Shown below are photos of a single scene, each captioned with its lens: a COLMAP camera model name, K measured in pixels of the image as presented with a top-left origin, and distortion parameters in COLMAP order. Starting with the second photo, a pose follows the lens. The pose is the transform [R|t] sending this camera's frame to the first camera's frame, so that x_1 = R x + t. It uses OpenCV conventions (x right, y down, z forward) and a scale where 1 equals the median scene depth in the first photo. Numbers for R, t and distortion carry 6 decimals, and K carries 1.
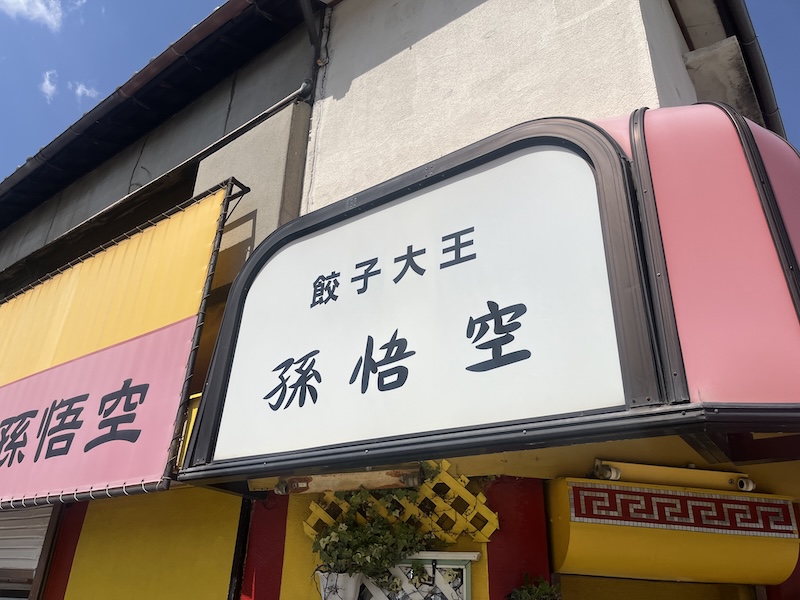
lens RADIAL K [[605.6, 0, 400.0], [0, 605.6, 300.0], [0, 0, 1]] dist [0.010252, 0.000352]
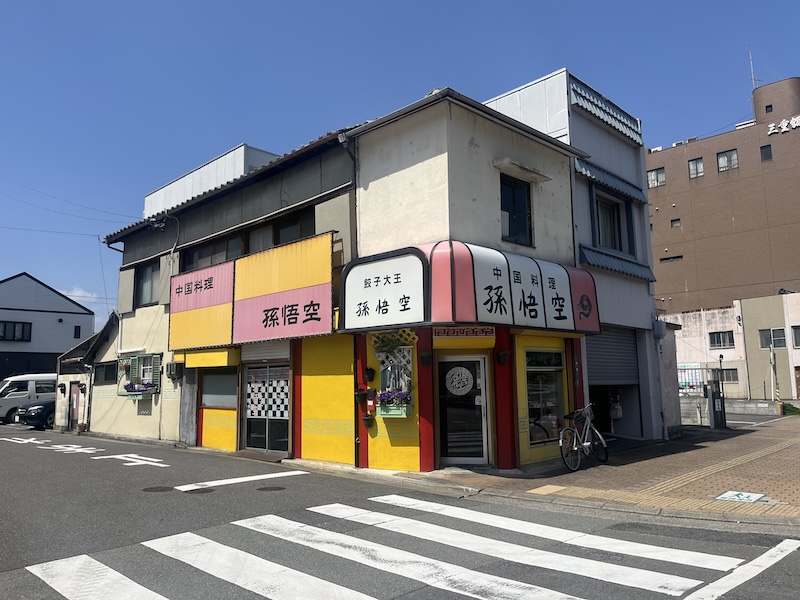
lens RADIAL K [[605.6, 0, 400.0], [0, 605.6, 300.0], [0, 0, 1]] dist [0.010252, 0.000352]
pose [[0.986959, -0.076746, -0.141496, 0.525372], [0.120134, 0.936256, 0.330141, -1.000938], [0.107140, -0.342834, 0.933266, -2.203260]]
